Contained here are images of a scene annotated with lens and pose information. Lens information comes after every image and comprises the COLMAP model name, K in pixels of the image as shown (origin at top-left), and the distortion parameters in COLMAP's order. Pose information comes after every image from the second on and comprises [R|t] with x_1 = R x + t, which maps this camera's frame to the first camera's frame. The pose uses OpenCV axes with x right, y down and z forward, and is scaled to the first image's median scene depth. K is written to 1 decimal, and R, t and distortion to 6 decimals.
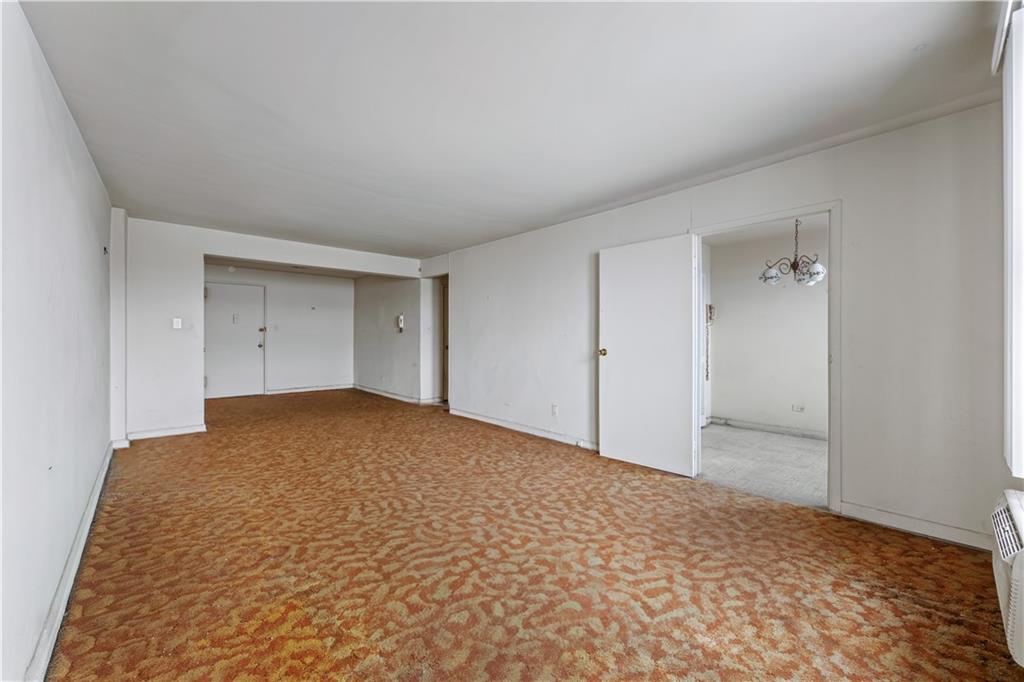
lens RADIAL K [[411.0, 0, 512.0], [0, 411.0, 341.0], [0, 0, 1]] dist [-0.000138, -0.000007]
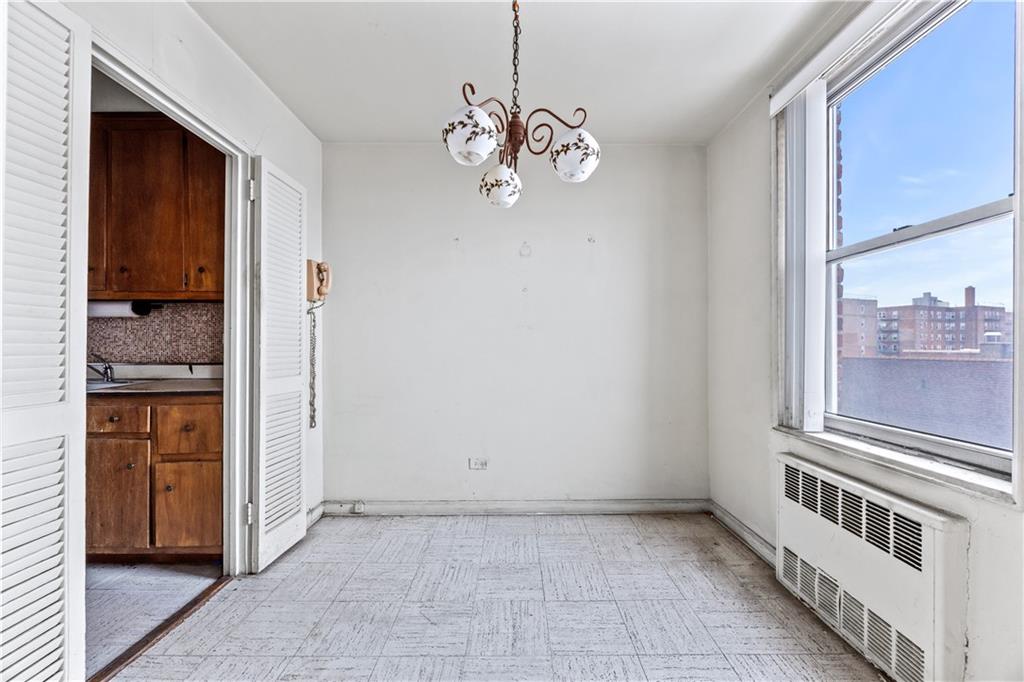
lens RADIAL K [[392.6, 0, 512.0], [0, 392.6, 341.0], [0, 0, 1]] dist [0.001497, 0.000106]
pose [[0.668799, -0.000751, 0.743443, 0.300048], [0.004848, 0.999983, -0.003351, 0.002238], [-0.743427, 0.005846, 0.668791, 0.545561]]
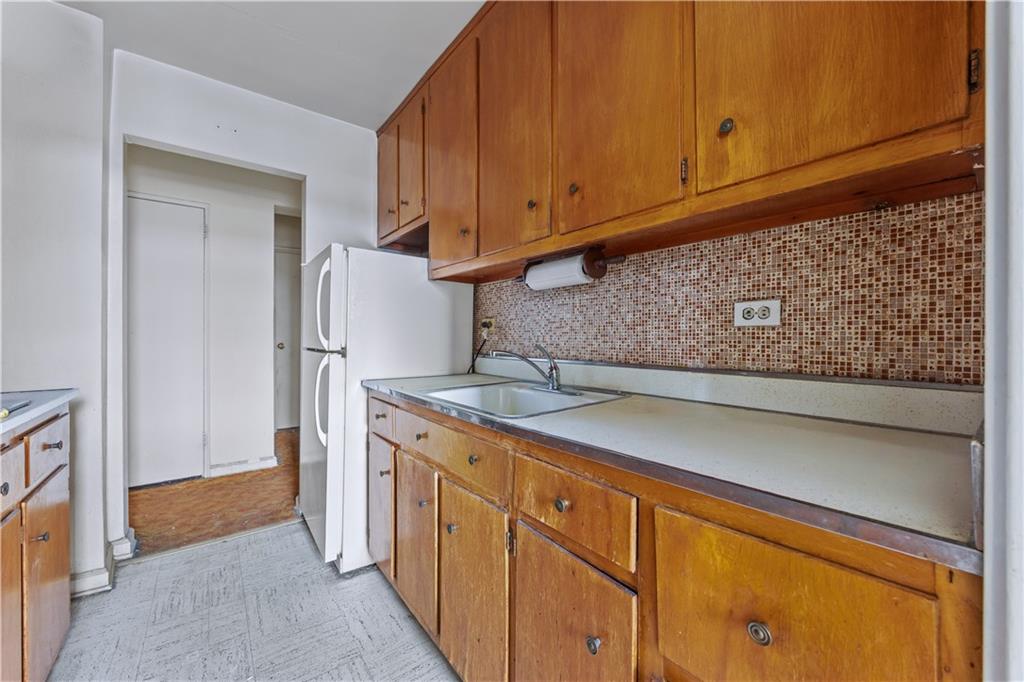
lens RADIAL K [[392.6, 0, 512.0], [0, 392.6, 341.0], [0, 0, 1]] dist [0.001497, 0.000106]
pose [[0.997618, 0.000993, -0.068972, 0.314402], [-0.000663, 0.999988, 0.004814, 0.008497], [0.068976, -0.004757, 0.997607, 0.890526]]
